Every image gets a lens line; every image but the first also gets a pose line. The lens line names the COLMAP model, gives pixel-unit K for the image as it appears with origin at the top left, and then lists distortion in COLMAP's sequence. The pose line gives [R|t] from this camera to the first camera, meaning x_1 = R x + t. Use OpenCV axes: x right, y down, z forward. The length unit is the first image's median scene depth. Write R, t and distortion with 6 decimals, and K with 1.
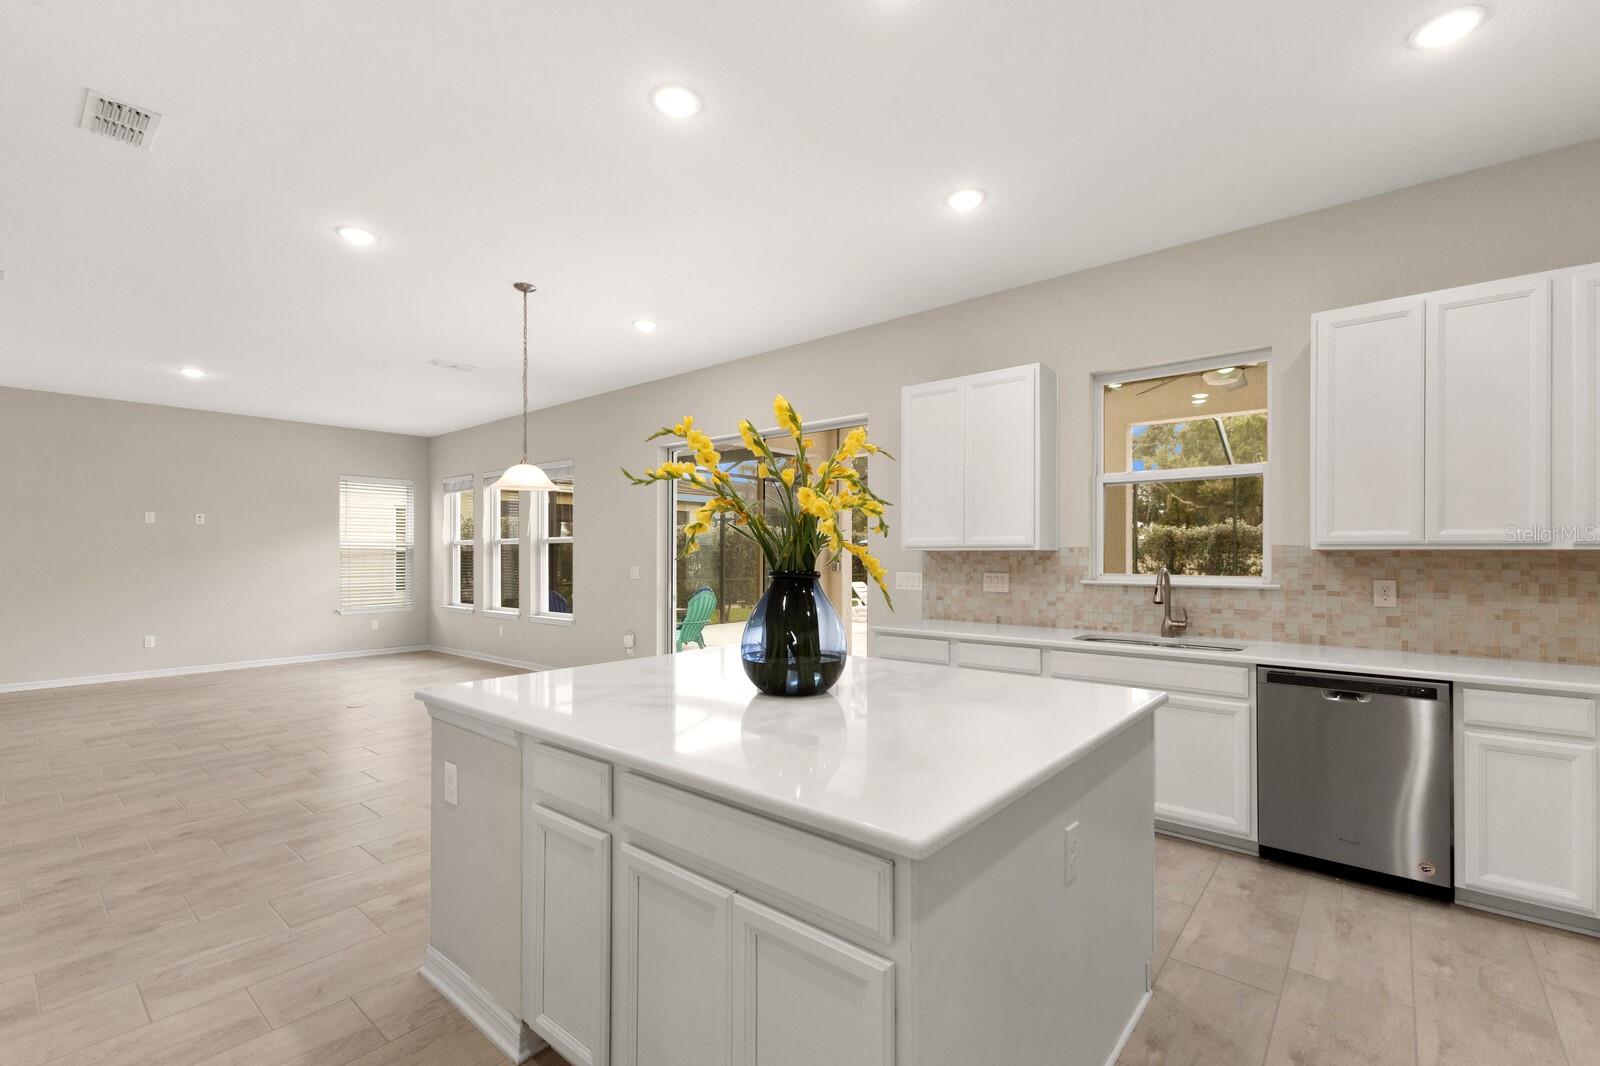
lens RADIAL K [[692.6, 0, 801.6], [0, 692.6, 549.5], [0, 0, 1]] dist [0.019572, -0.004382]
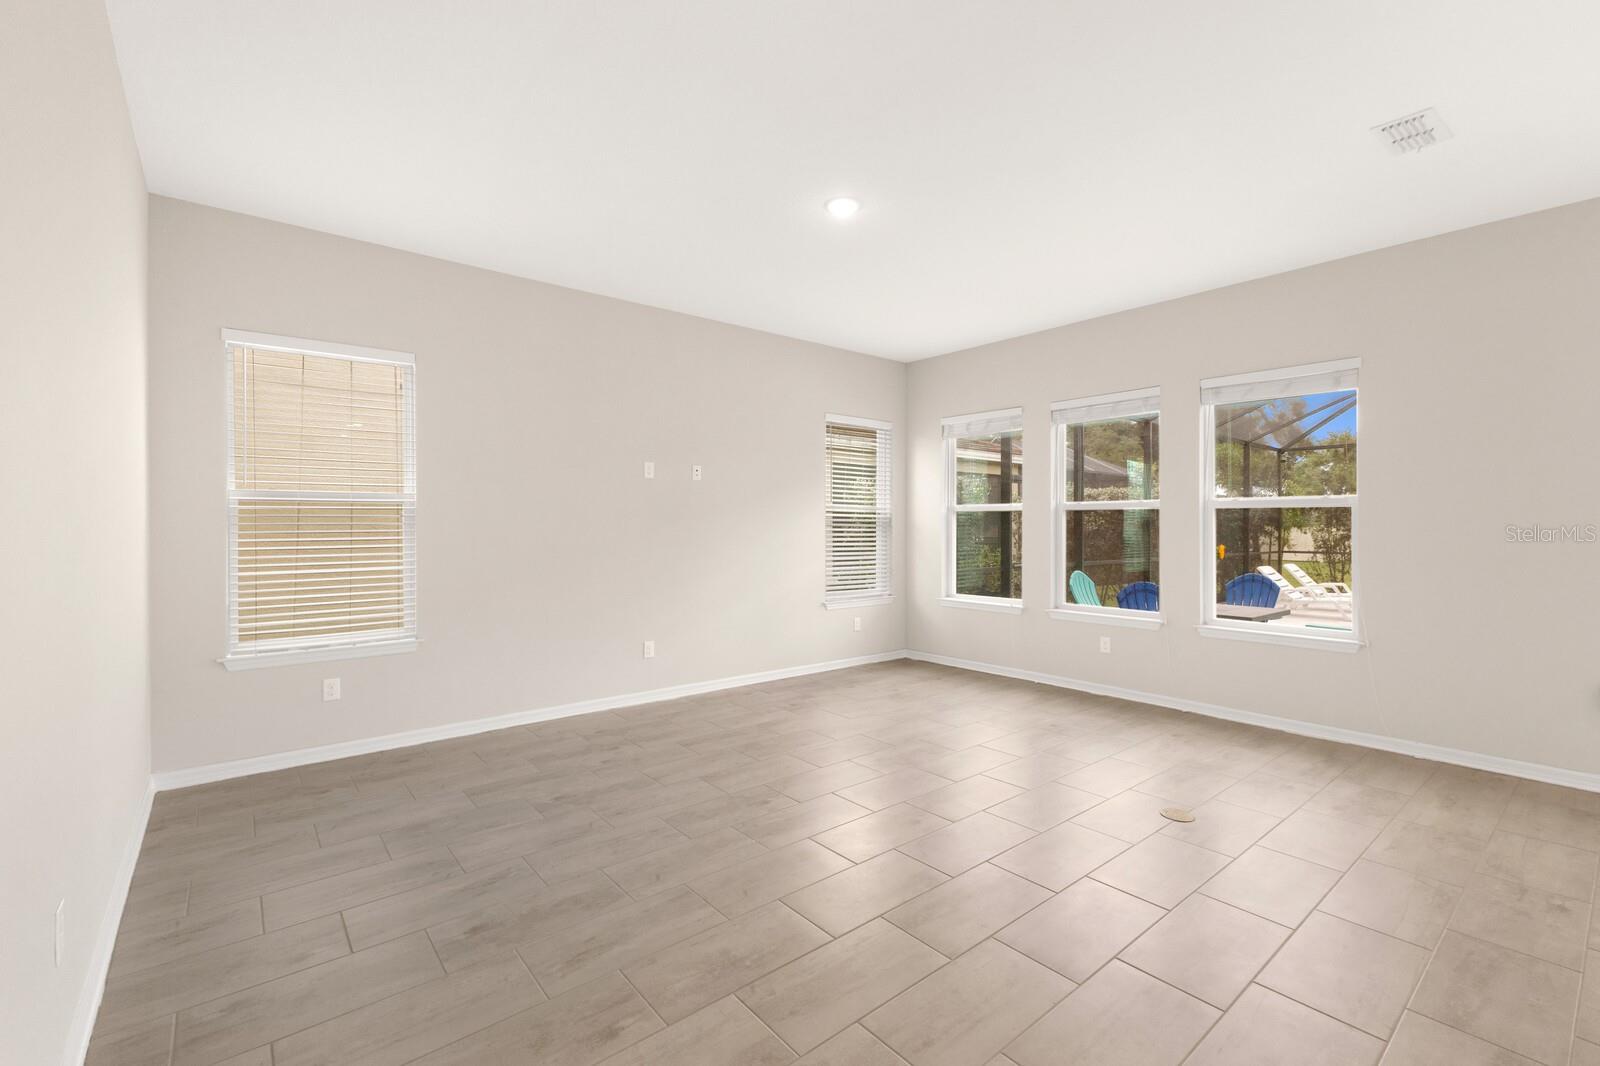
lens RADIAL K [[692.6, 0, 804.0], [0, 692.6, 528.1], [0, 0, 1]] dist [0.019572, -0.004382]
pose [[0.983907, 0.004983, -0.178613, -1.142458], [-0.003391, 0.999952, 0.009215, 0.008355], [0.178650, -0.008461, 0.983876, 0.616779]]
